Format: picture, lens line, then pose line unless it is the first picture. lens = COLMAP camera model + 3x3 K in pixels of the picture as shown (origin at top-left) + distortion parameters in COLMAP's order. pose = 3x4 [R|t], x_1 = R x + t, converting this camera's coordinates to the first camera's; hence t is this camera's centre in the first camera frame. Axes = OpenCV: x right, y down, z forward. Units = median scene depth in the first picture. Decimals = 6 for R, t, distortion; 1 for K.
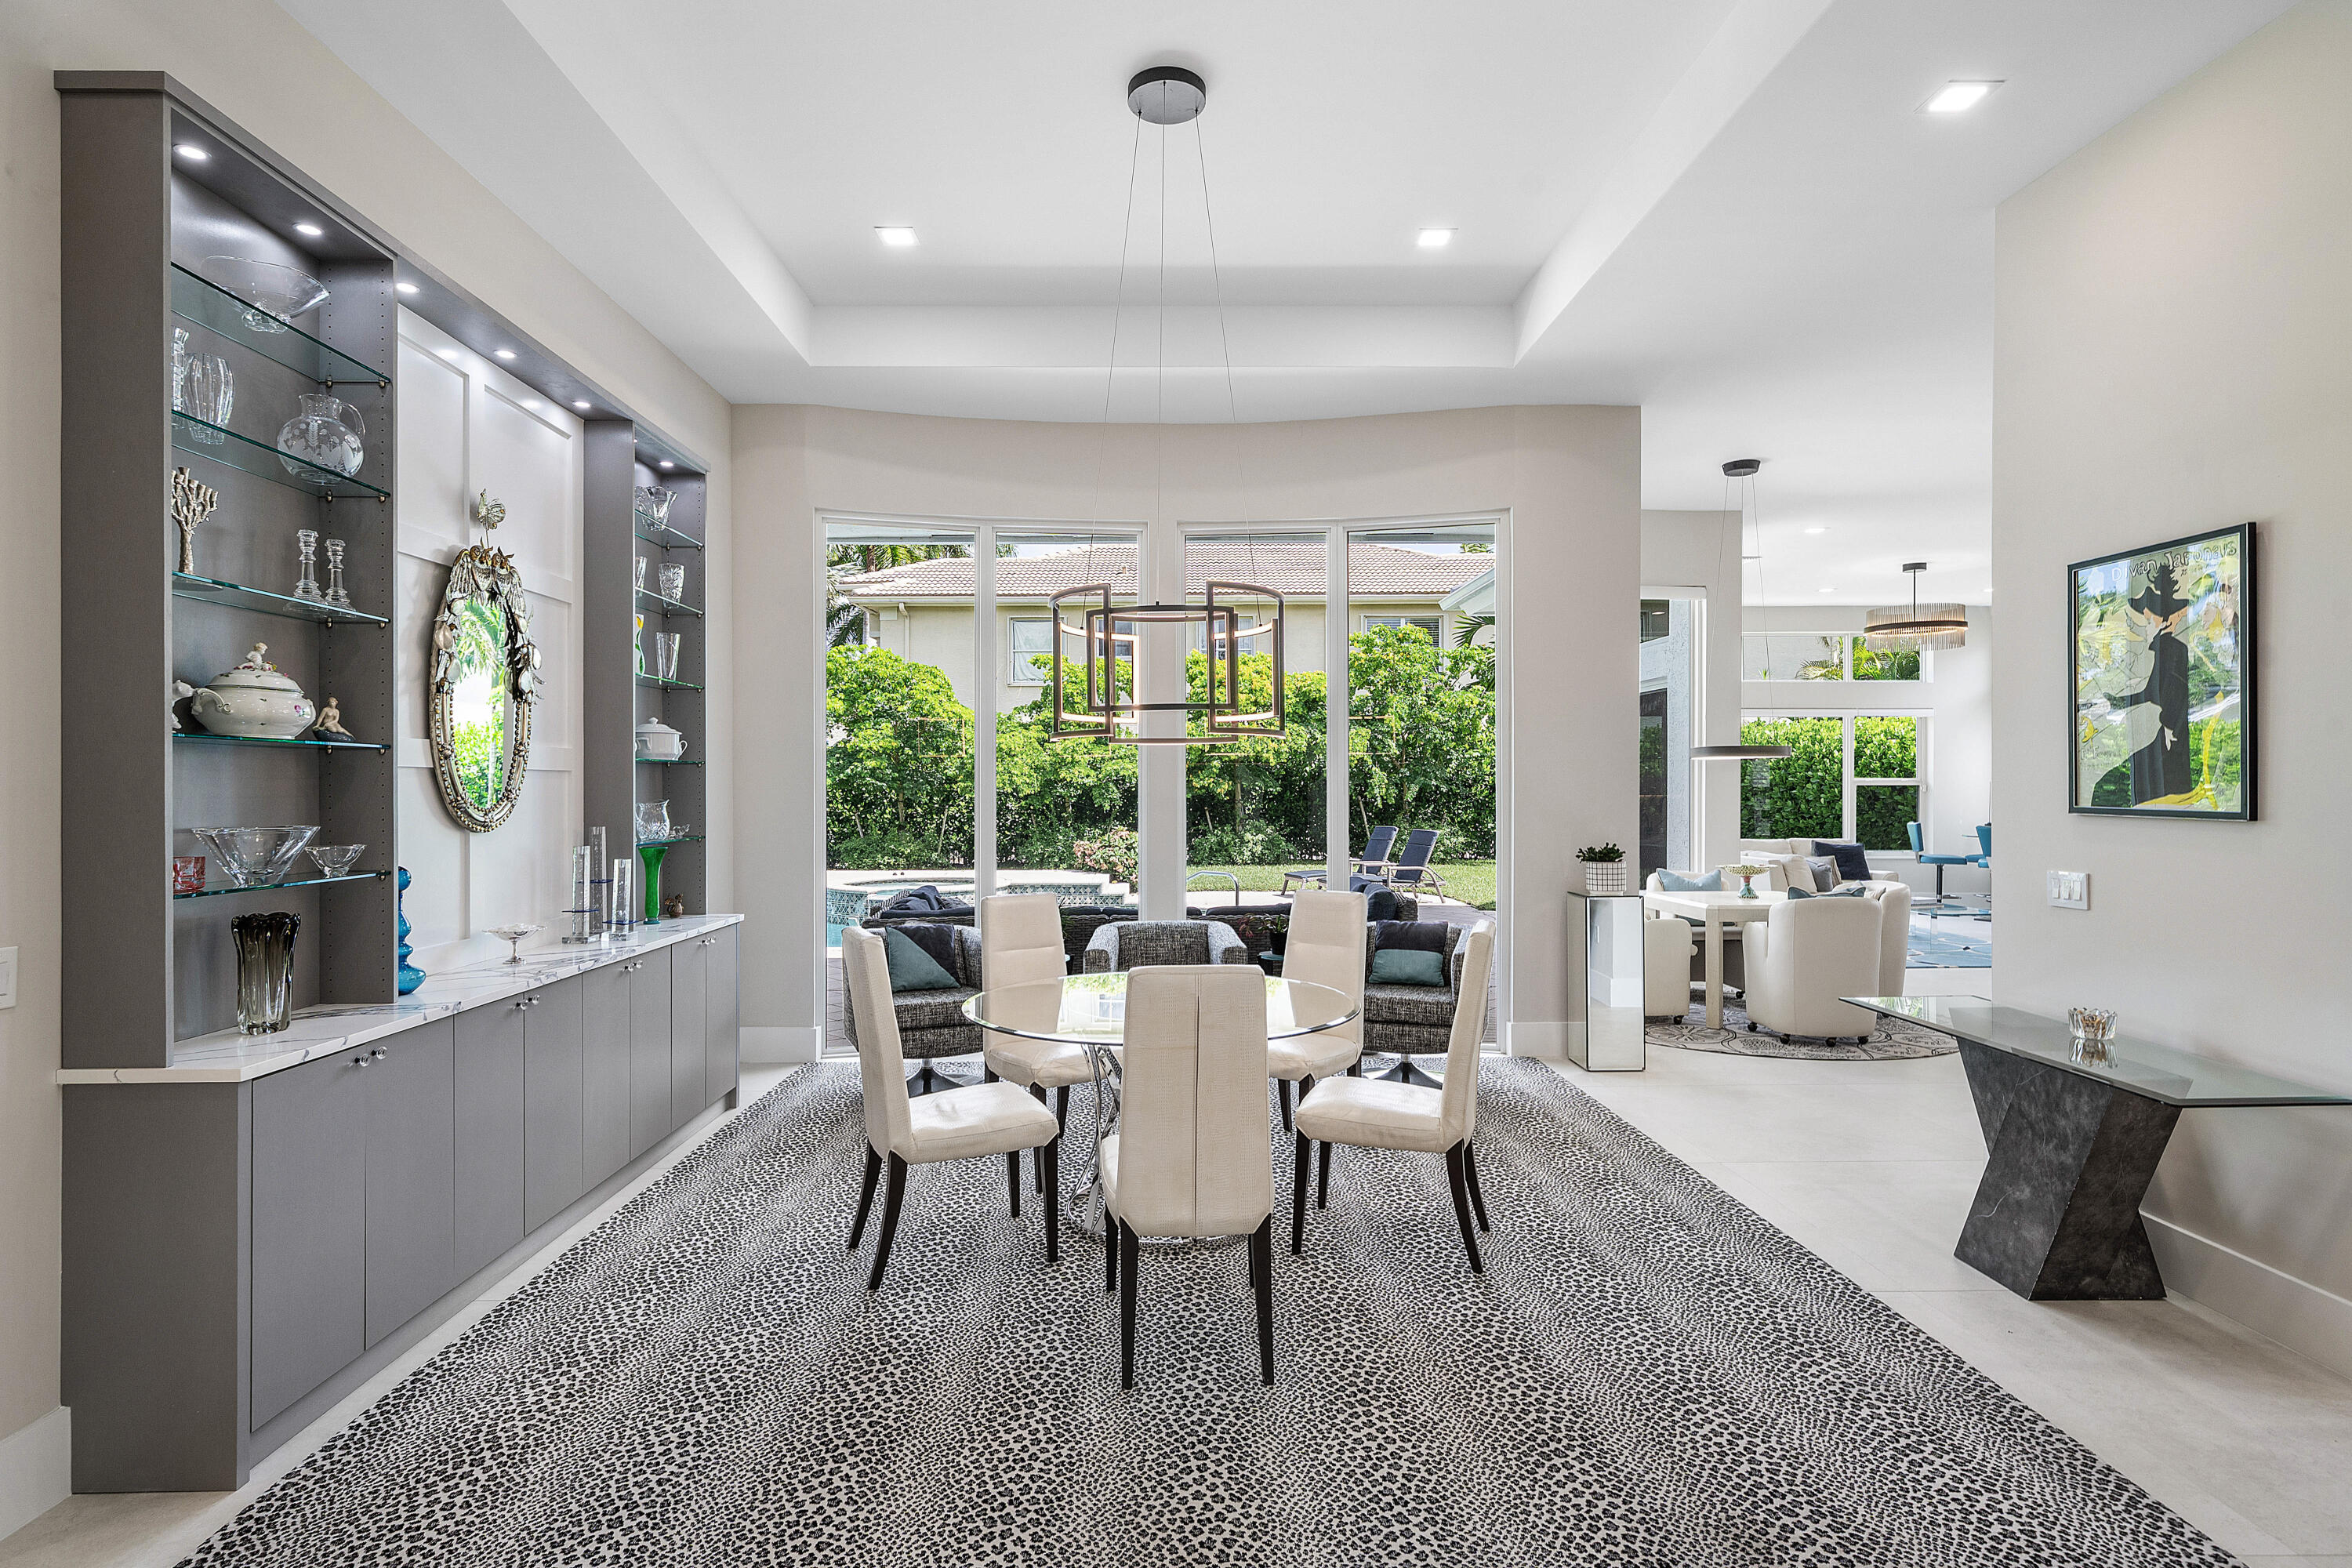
lens RADIAL K [[1173.8, 0, 1175.3], [0, 1173.8, 787.8], [0, 0, 1]] dist [-0.001235, -0.000138]
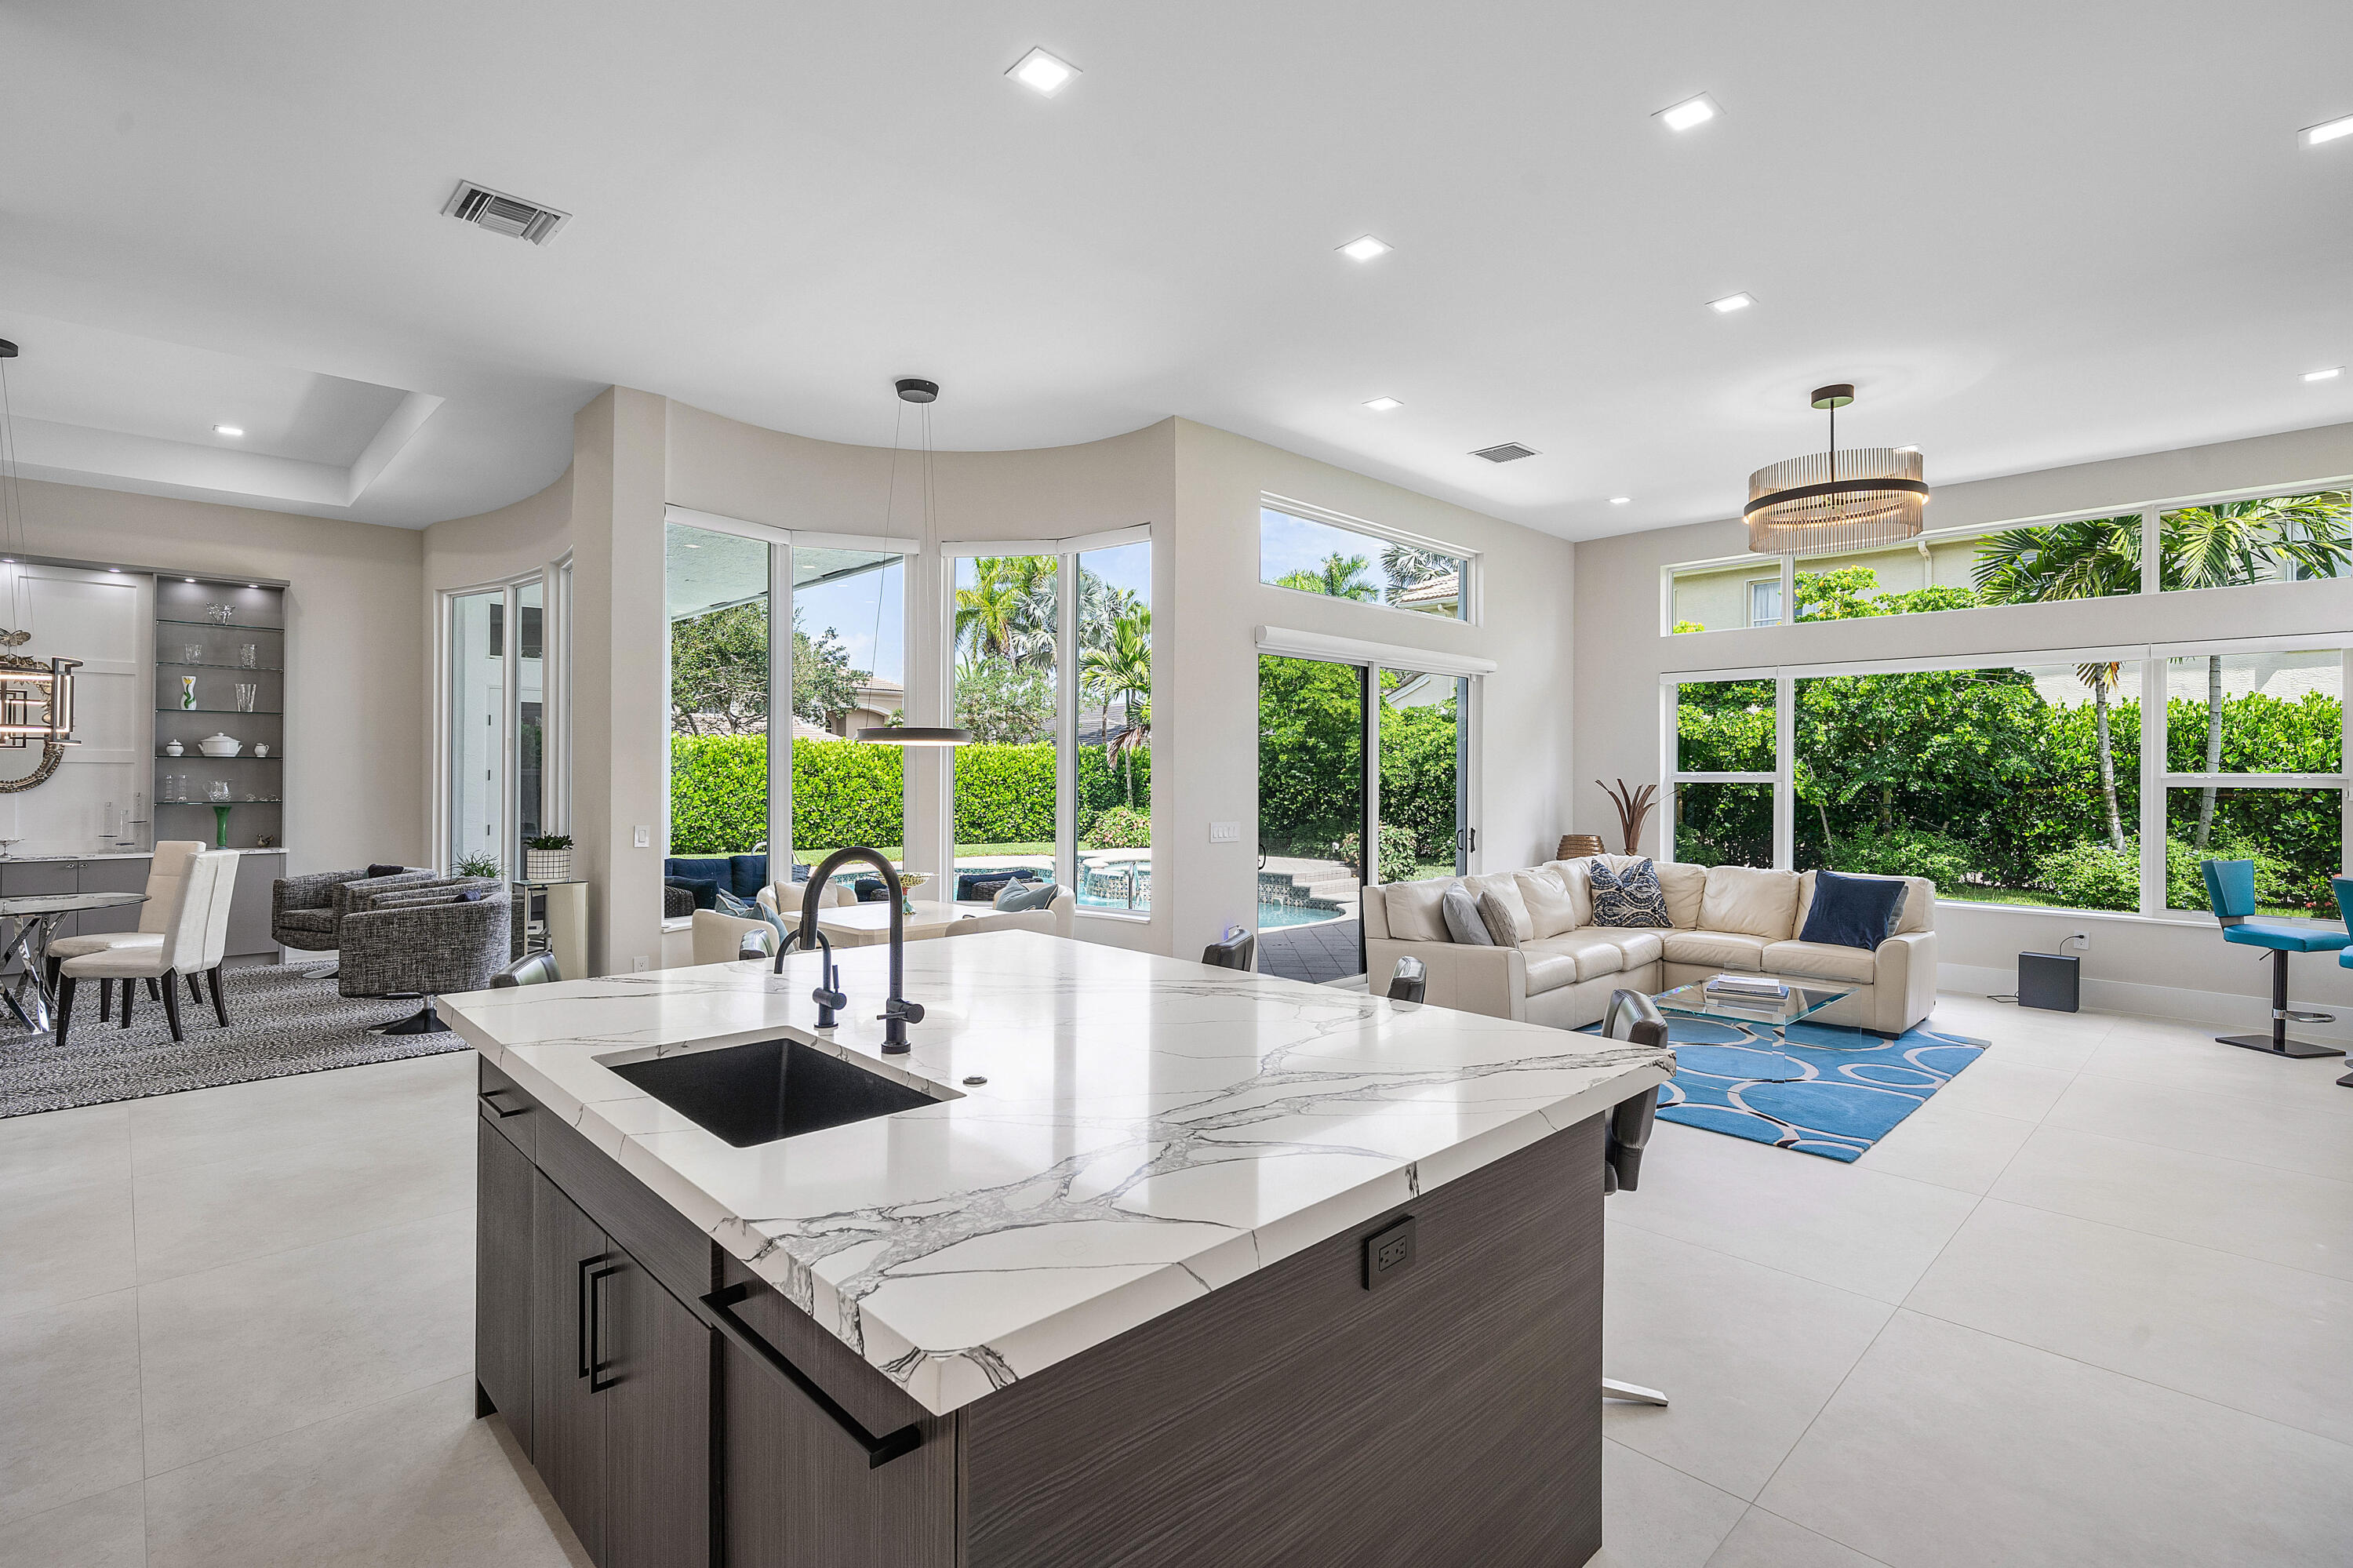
lens RADIAL K [[1084.0, 0, 1171.6], [0, 1084.0, 771.0], [0, 0, 1]] dist [0.002333, 0.000642]
pose [[0.687360, 0.003991, -0.726306, 0.964748], [-0.010145, 0.999940, -0.004106, -0.003762], [0.726246, 0.010190, 0.687359, 0.513653]]
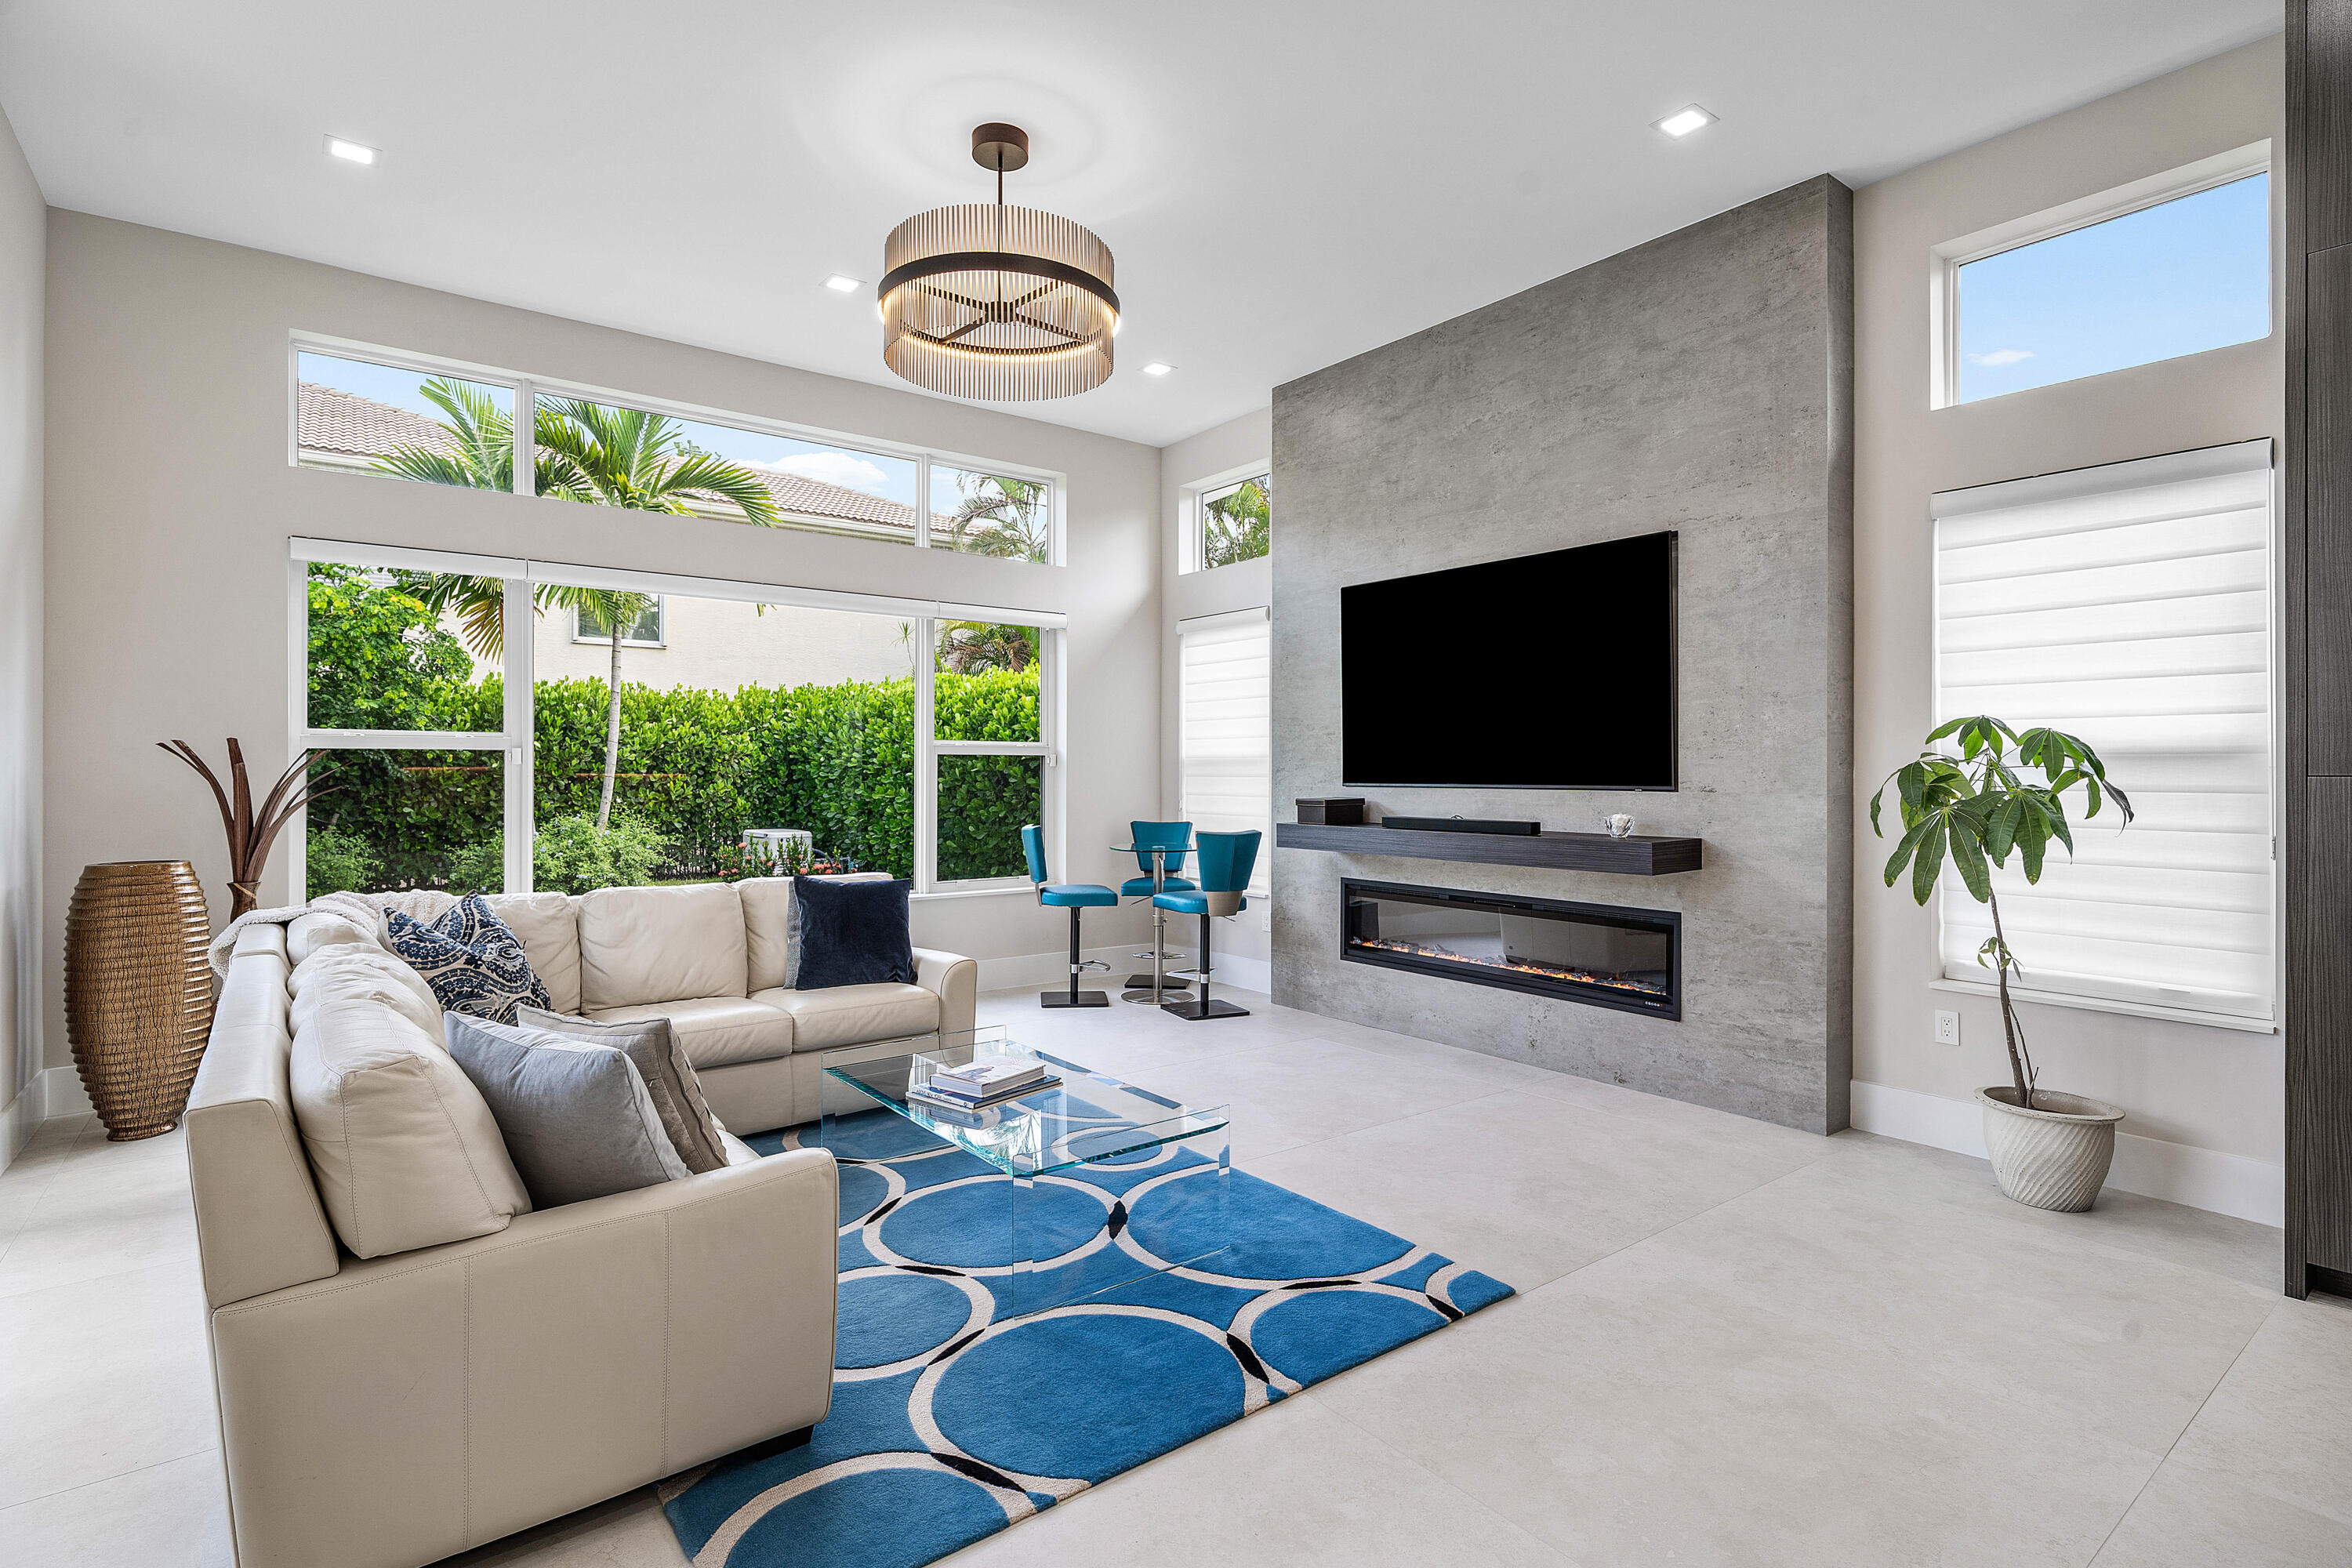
lens RADIAL K [[1137.1, 0, 1176.7], [0, 1137.1, 771.7], [0, 0, 1]] dist [0.004070, 0.000536]
pose [[0.799941, 0.002068, 0.600075, 0.566597], [0.001336, 0.999985, -0.005228, 0.012624], [-0.600077, 0.004984, 0.799927, 0.836006]]
